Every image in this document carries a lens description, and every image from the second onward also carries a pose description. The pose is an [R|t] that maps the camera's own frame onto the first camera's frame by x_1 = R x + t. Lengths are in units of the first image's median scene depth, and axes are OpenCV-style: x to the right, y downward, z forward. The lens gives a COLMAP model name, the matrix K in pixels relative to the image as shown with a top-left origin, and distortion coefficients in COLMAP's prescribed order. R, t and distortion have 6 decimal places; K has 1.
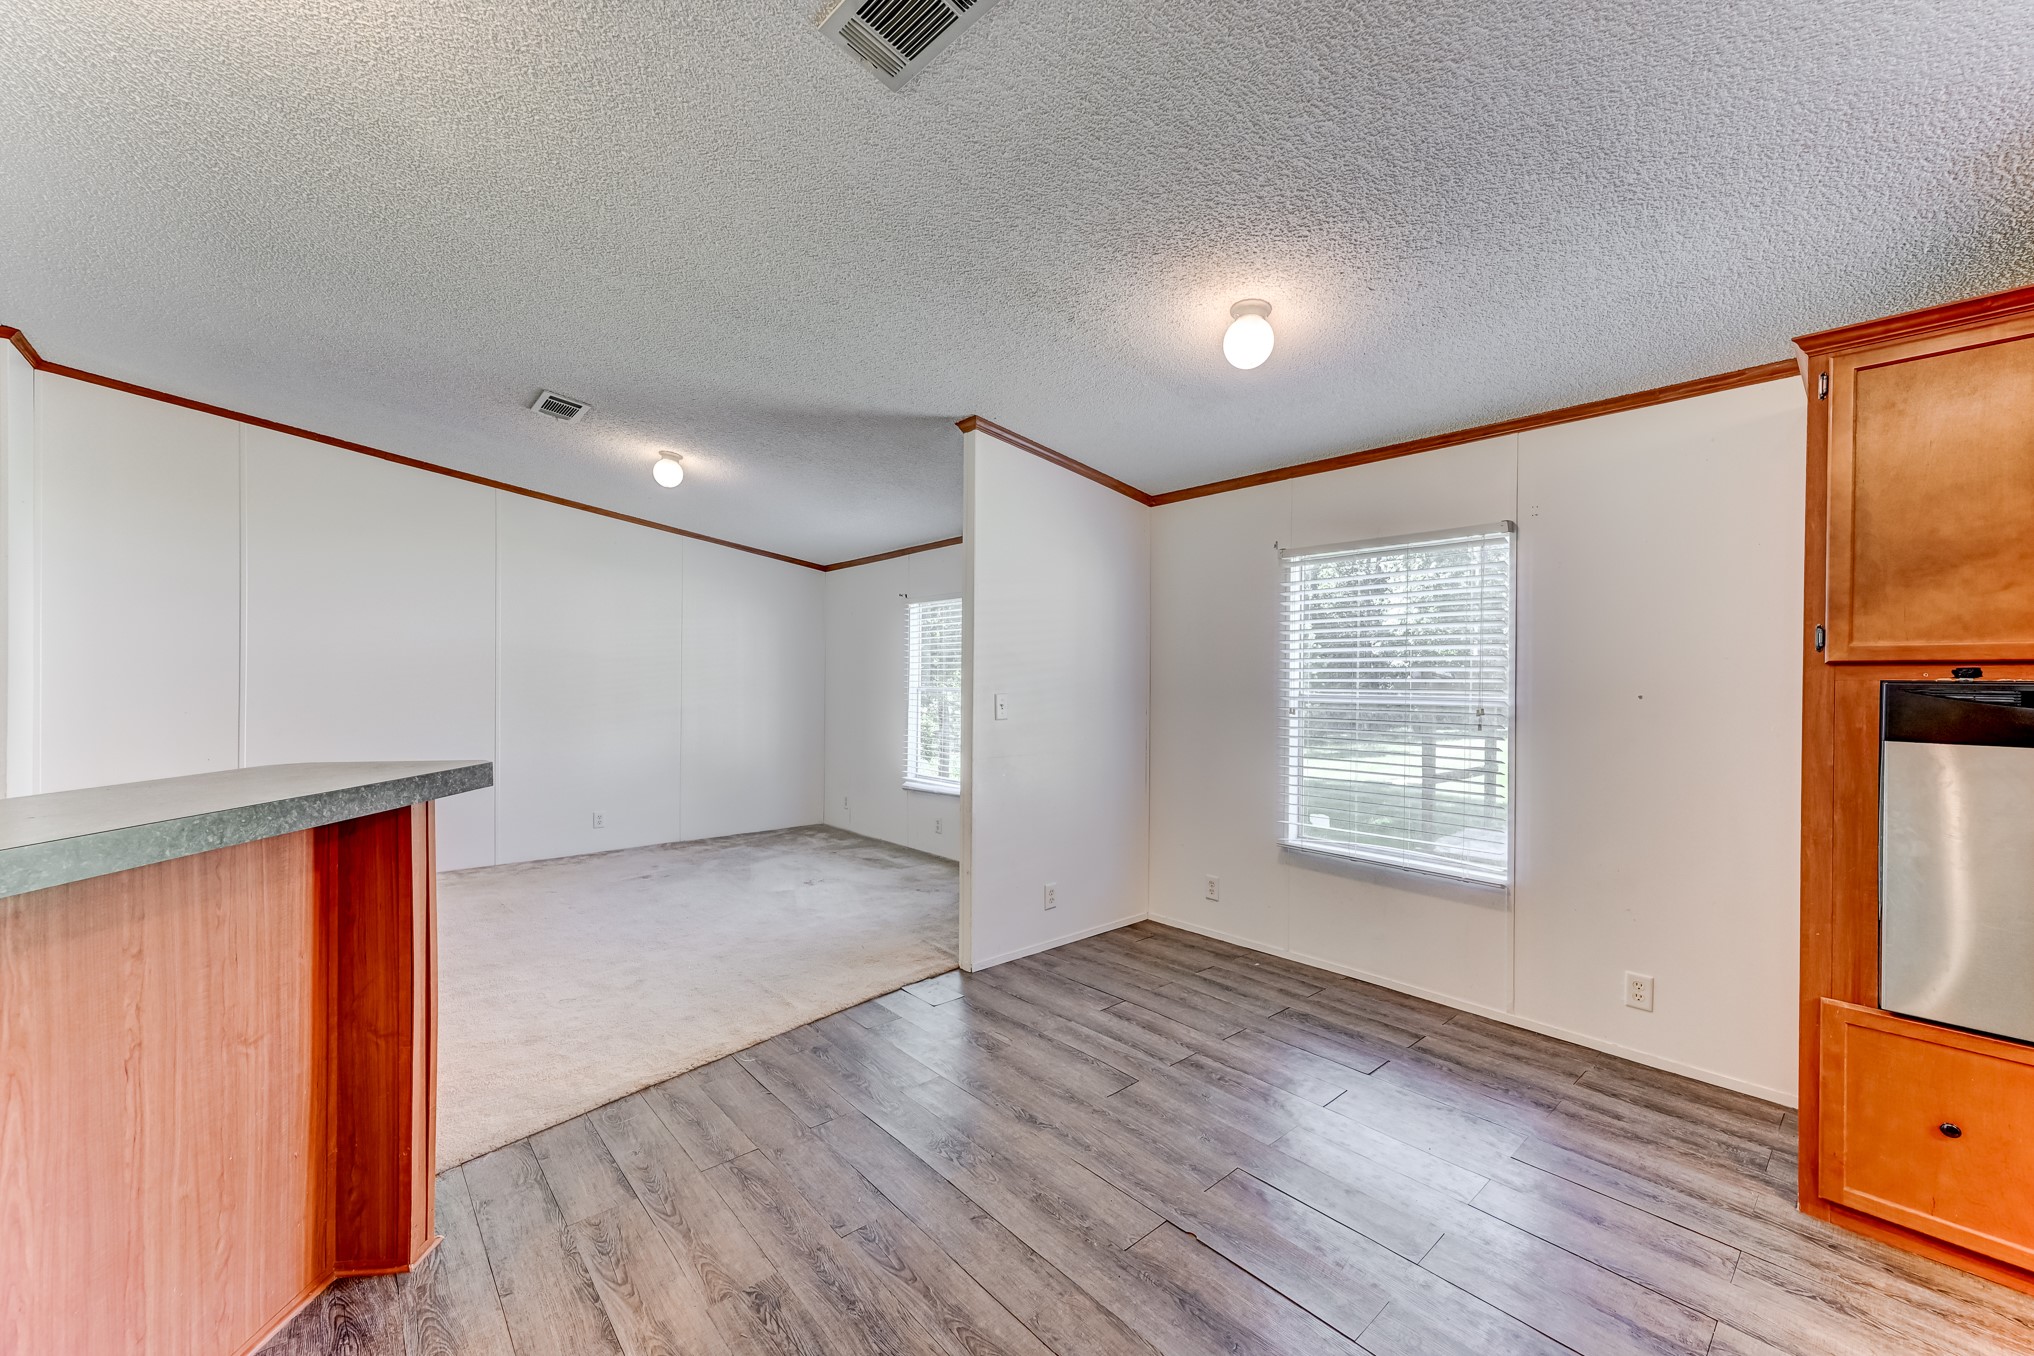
lens RADIAL K [[790.7, 0, 1020.1], [0, 790.7, 683.5], [0, 0, 1]] dist [0.008577, 0.000504]
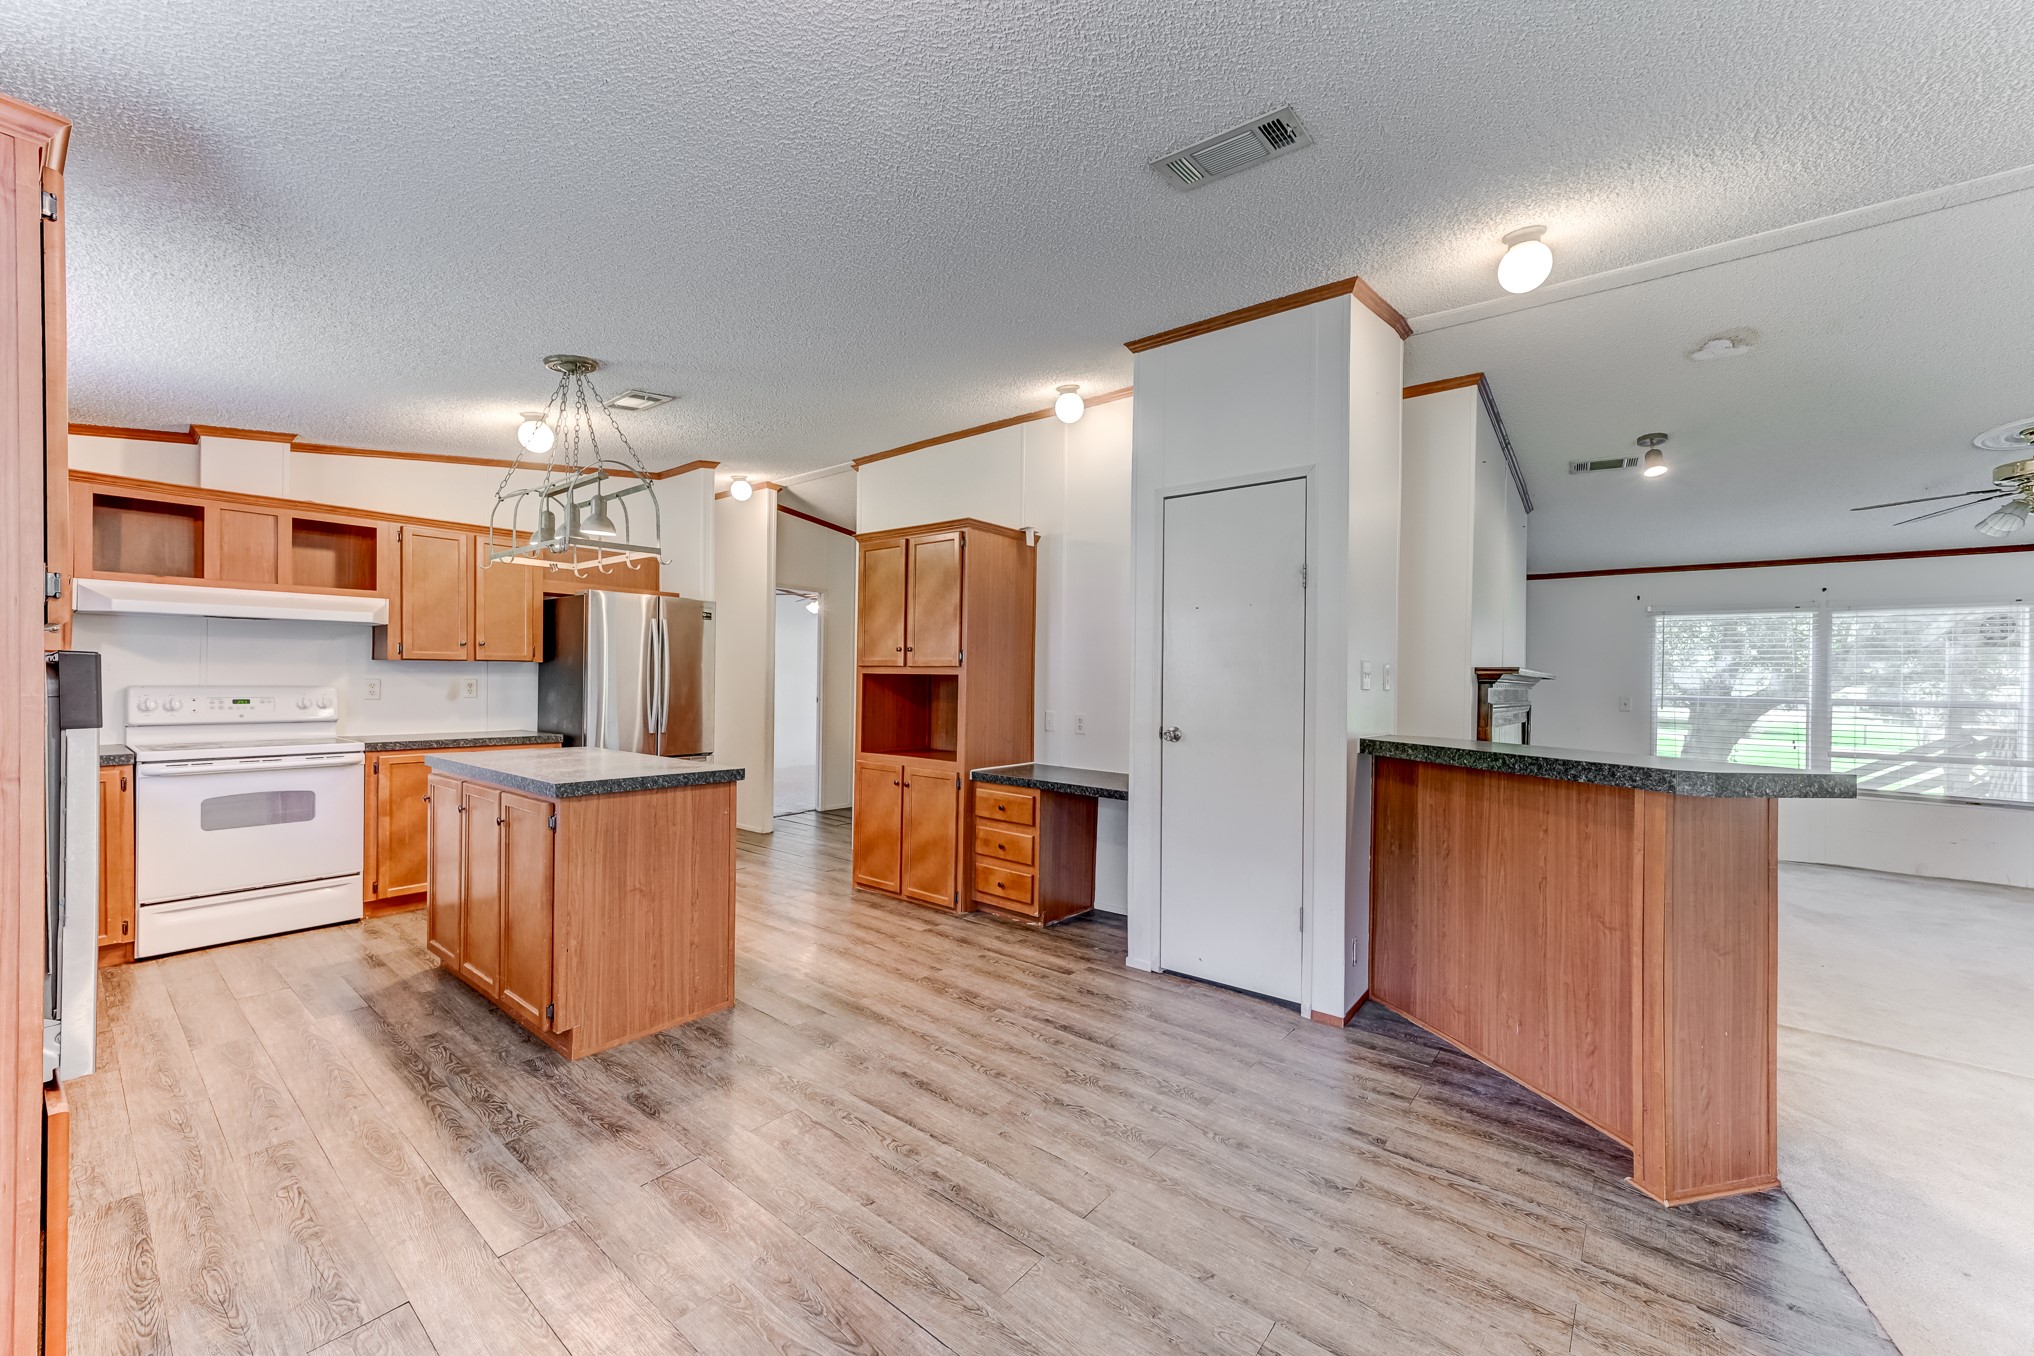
lens RADIAL K [[790.7, 0, 1020.1], [0, 790.7, 683.5], [0, 0, 1]] dist [0.008577, 0.000504]
pose [[-0.986167, -0.021663, -0.164332, 0.244565], [-0.023044, 0.999713, 0.006499, 0.001439], [0.164144, 0.010196, -0.986384, 1.416588]]
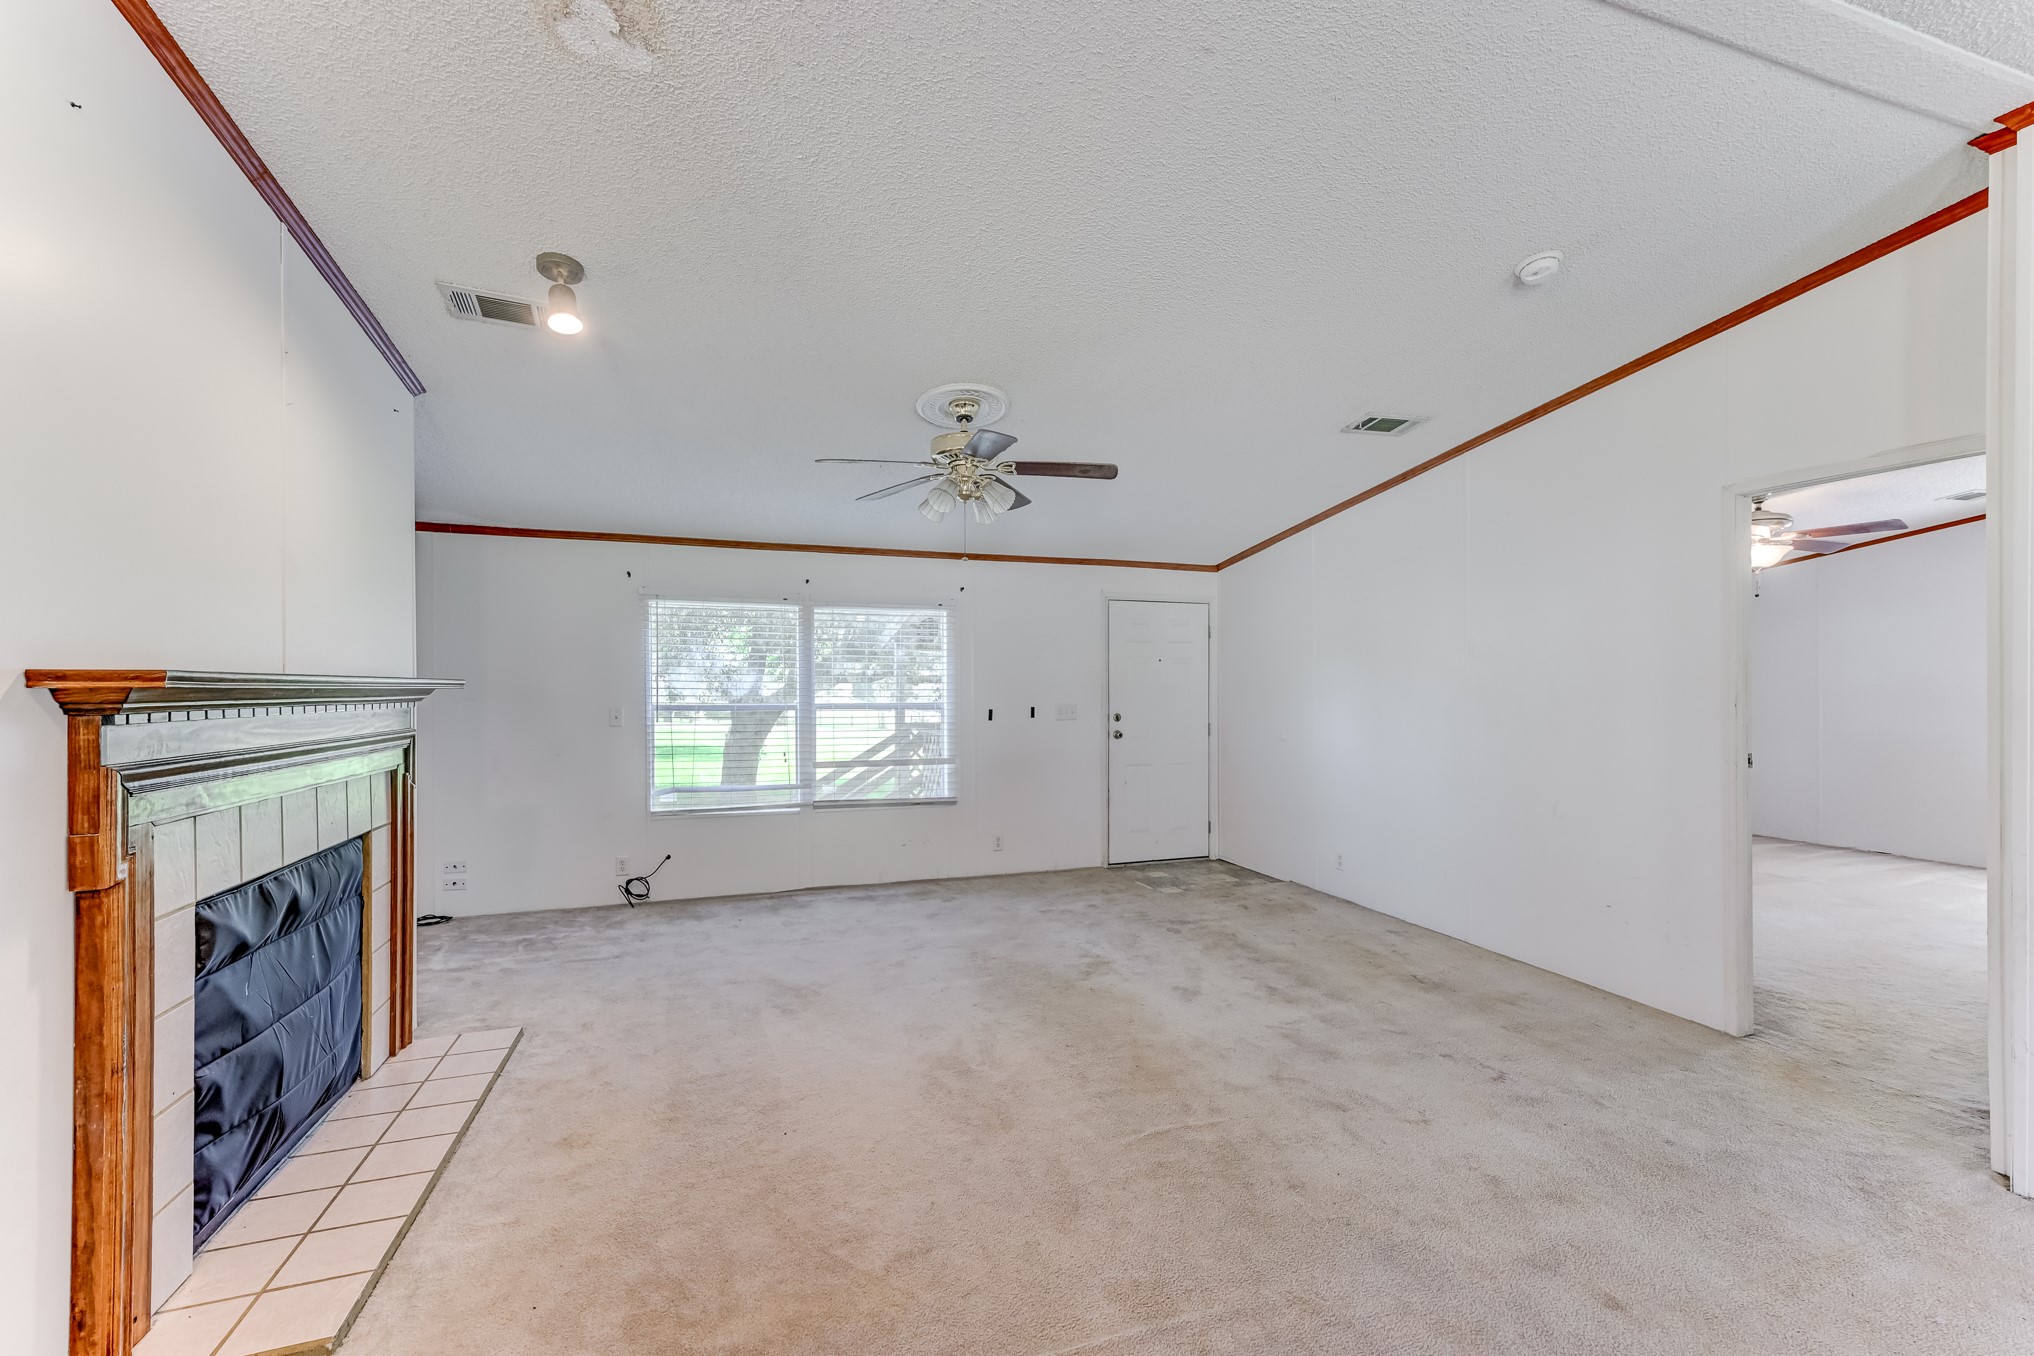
lens RADIAL K [[849.0, 0, 1020.2], [0, 849.0, 684.4], [0, 0, 1]] dist [0.010208, 0.000300]
pose [[-0.386479, -0.008718, -0.922257, -0.652141], [-0.006814, 0.999955, -0.006597, -0.033129], [0.922273, 0.003735, -0.386521, 0.850576]]
